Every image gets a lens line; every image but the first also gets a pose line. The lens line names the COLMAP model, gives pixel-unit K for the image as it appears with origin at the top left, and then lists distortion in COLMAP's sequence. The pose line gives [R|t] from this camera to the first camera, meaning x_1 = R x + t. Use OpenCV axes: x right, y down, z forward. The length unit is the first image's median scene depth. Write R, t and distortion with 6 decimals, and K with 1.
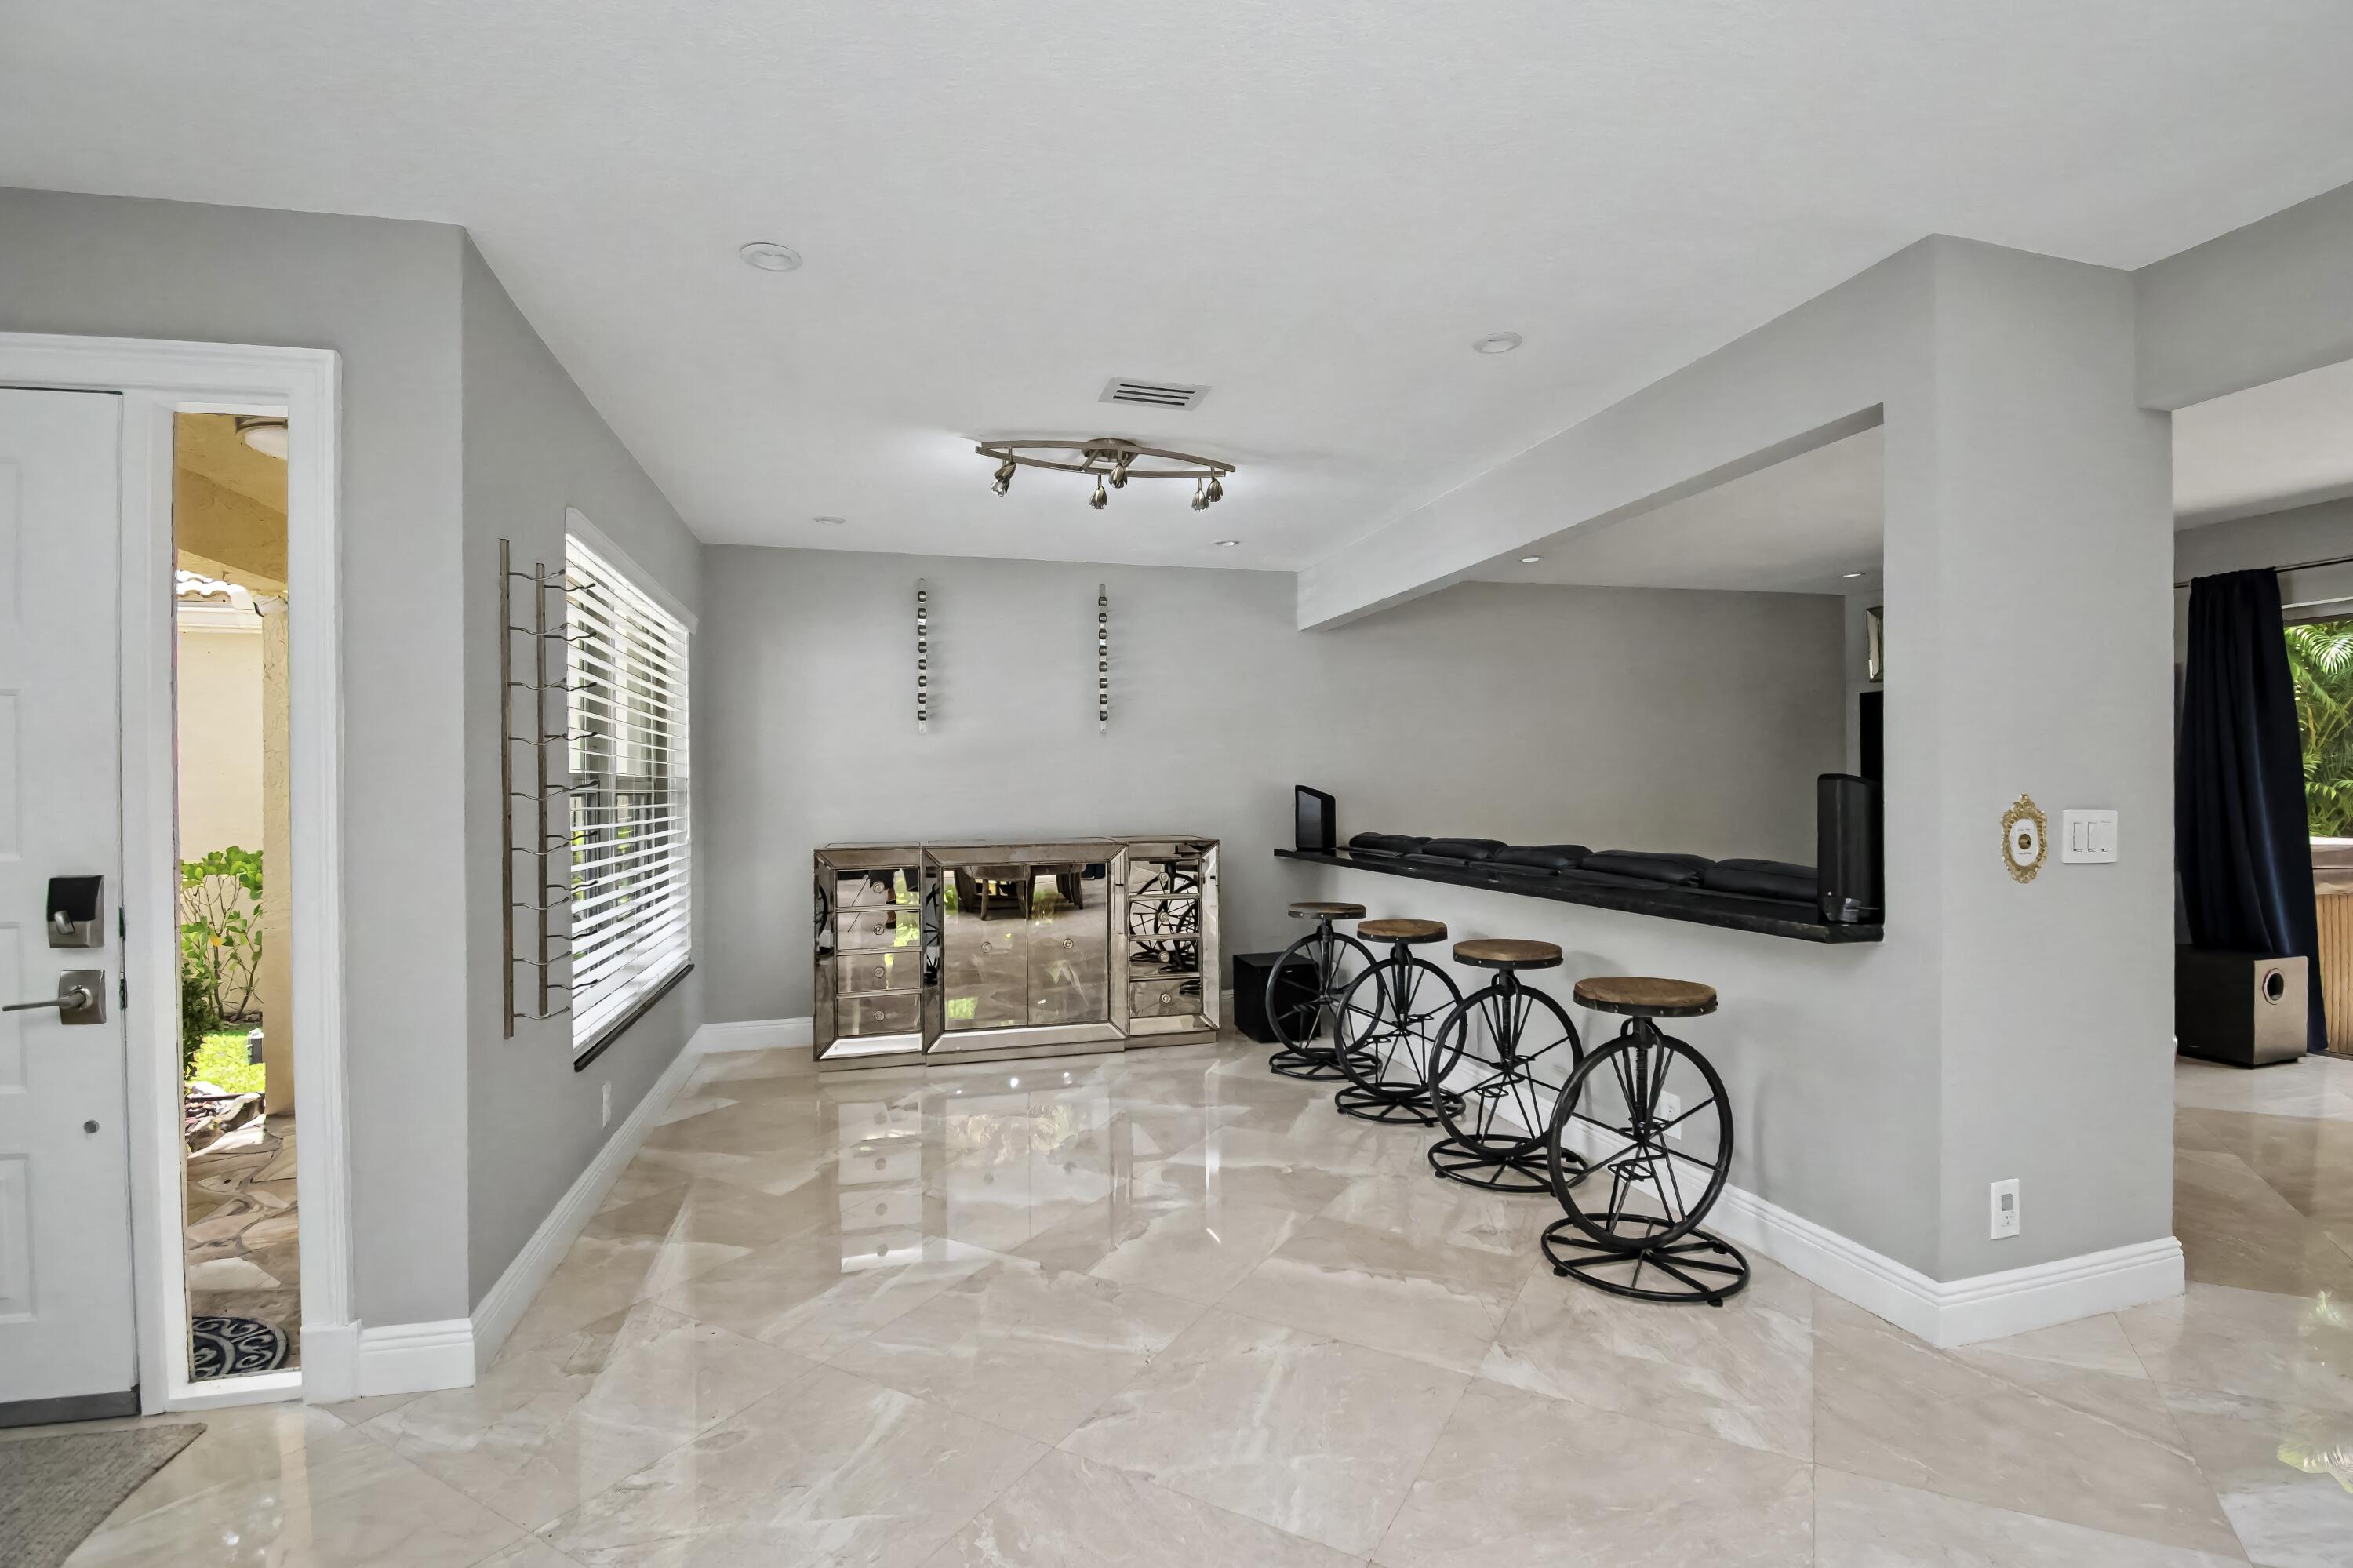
lens RADIAL K [[1064.7, 0, 1187.7], [0, 1064.7, 797.7], [0, 0, 1]] dist [0.002379, -0.014819]
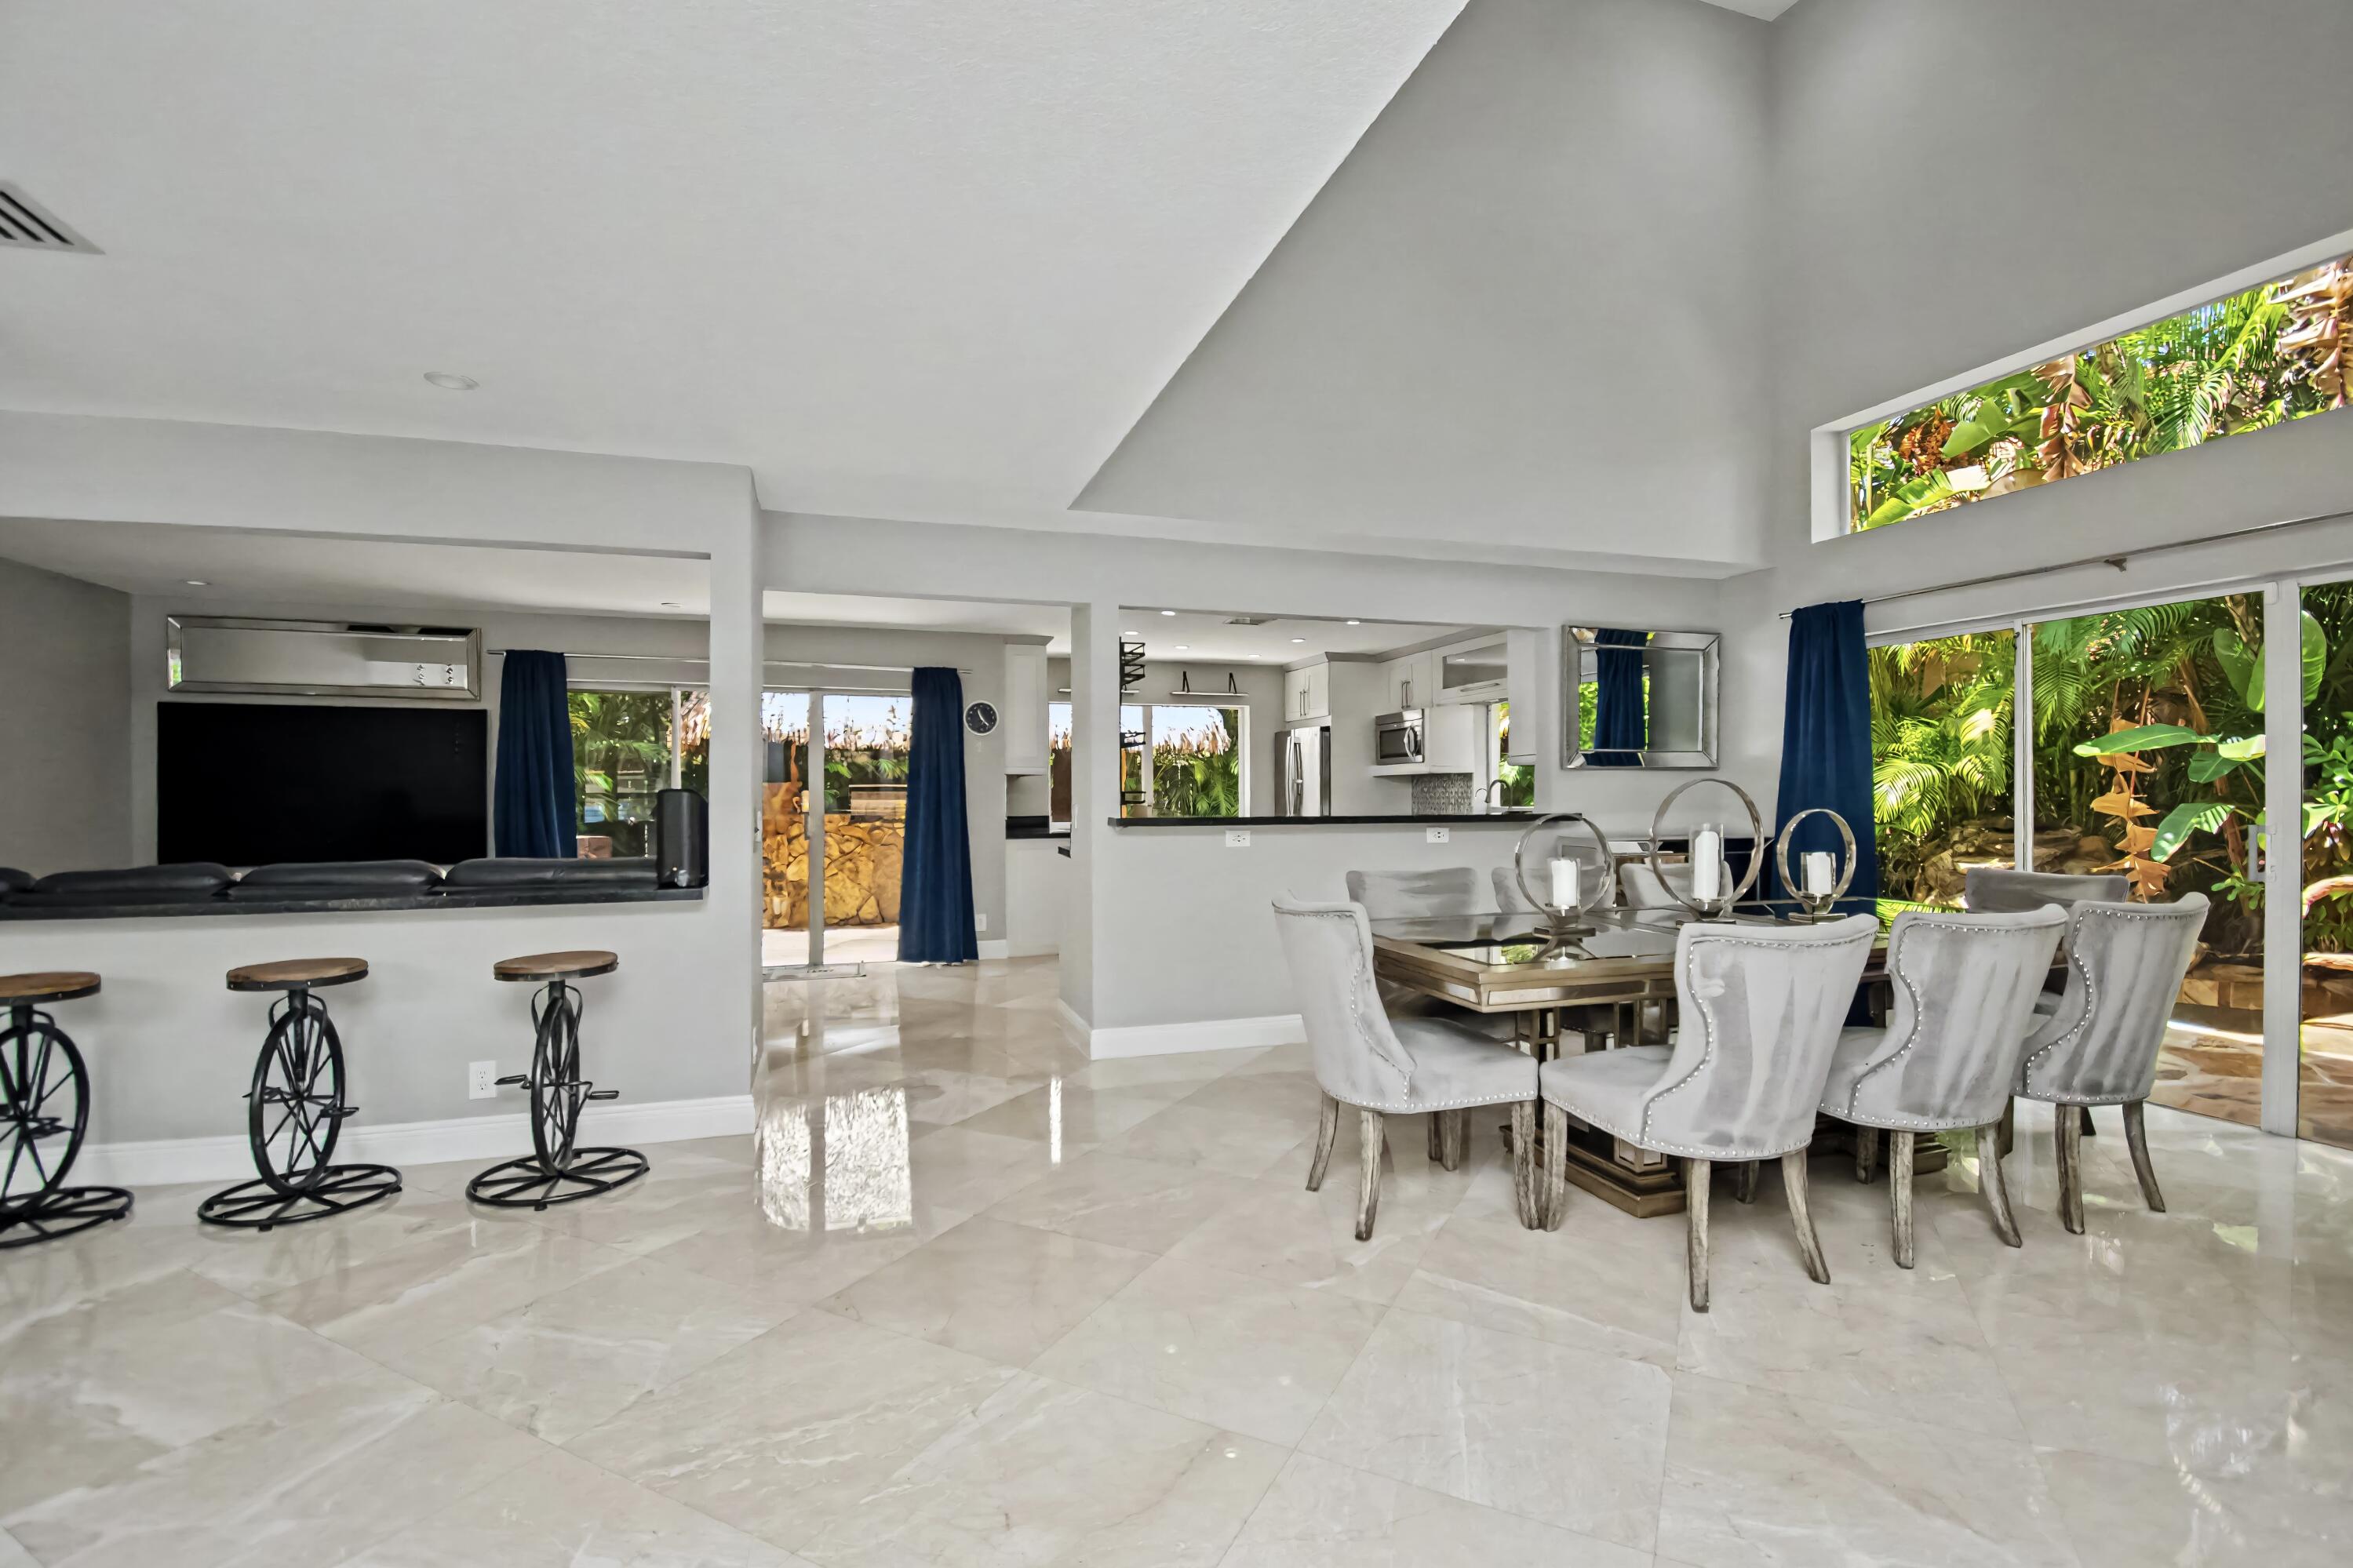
lens RADIAL K [[1064.5, 0, 1179.3], [0, 1064.5, 786.2], [0, 0, 1]] dist [0.002379, -0.014819]
pose [[-0.035780, 0.019092, 0.999177, -0.640679], [0.011887, 0.999755, -0.018677, 0.007308], [-0.999289, 0.011209, -0.035998, 0.244986]]
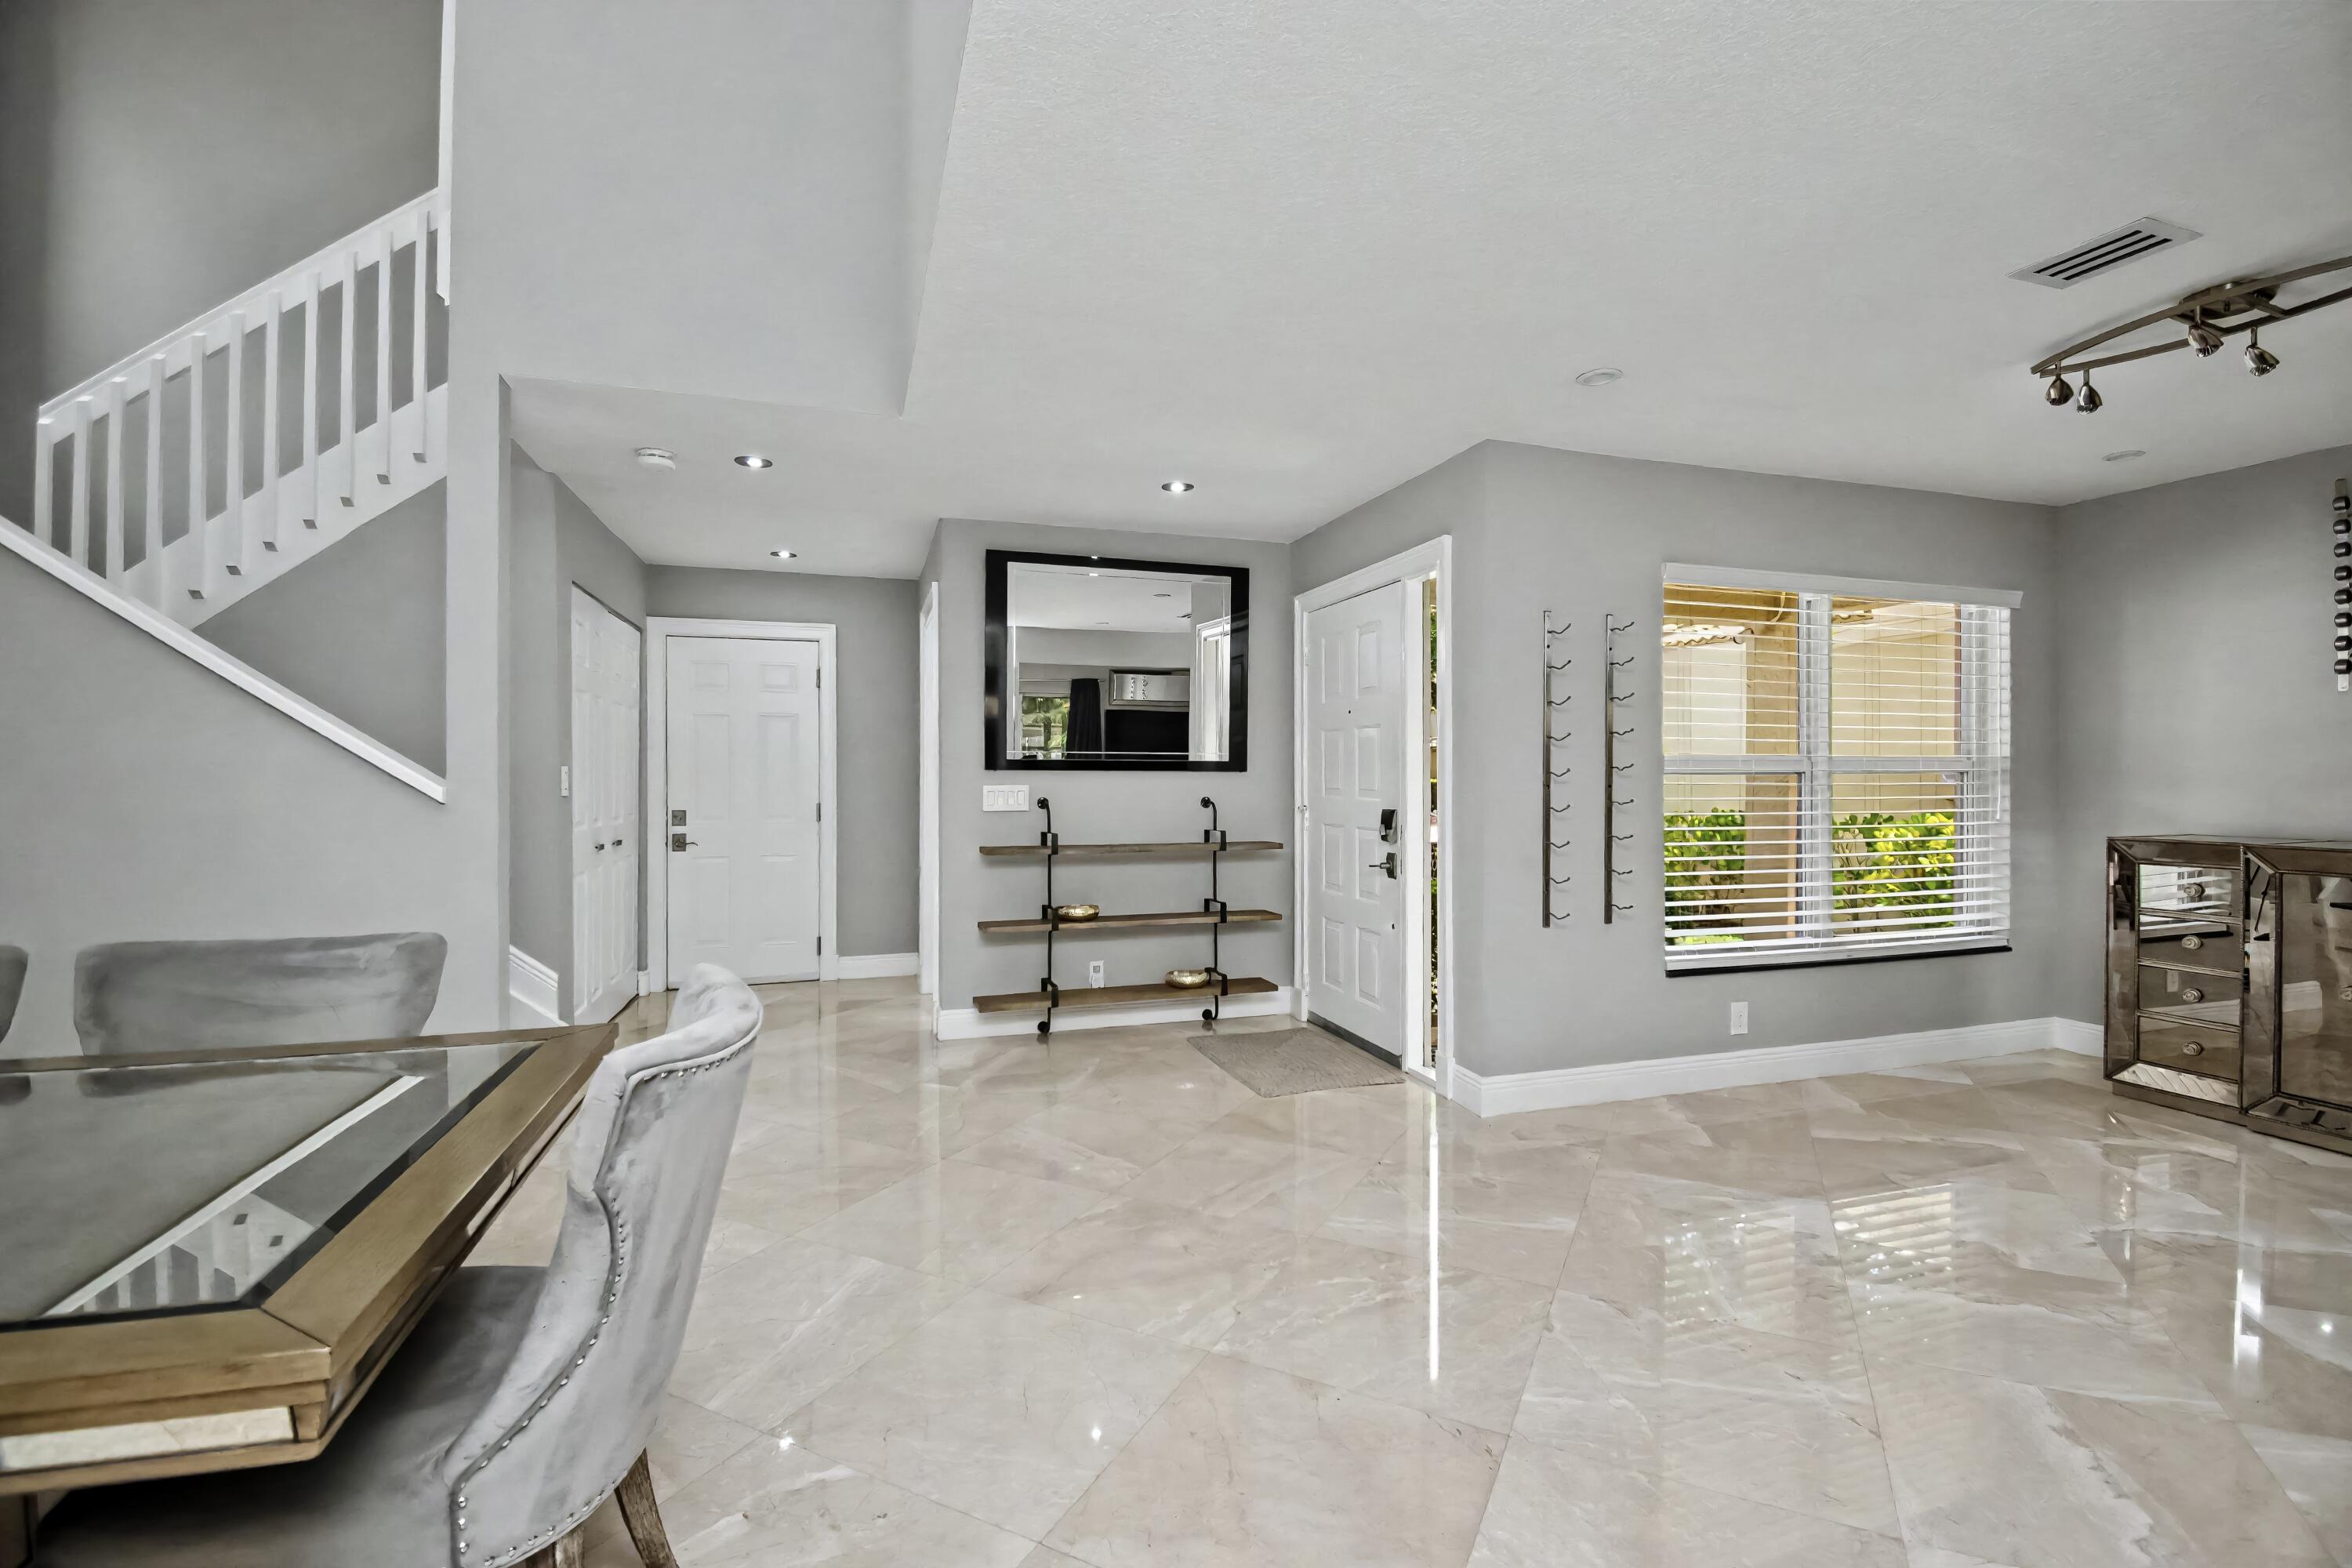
lens RADIAL K [[1043.0, 0, 1183.6], [0, 1043.0, 775.9], [0, 0, 1]] dist [-0.002358, -0.009905]
pose [[0.040606, 0.010500, -0.999120, 0.610713], [-0.006526, 0.999926, 0.010244, -0.007375], [0.999154, 0.006104, 0.040672, 0.276991]]
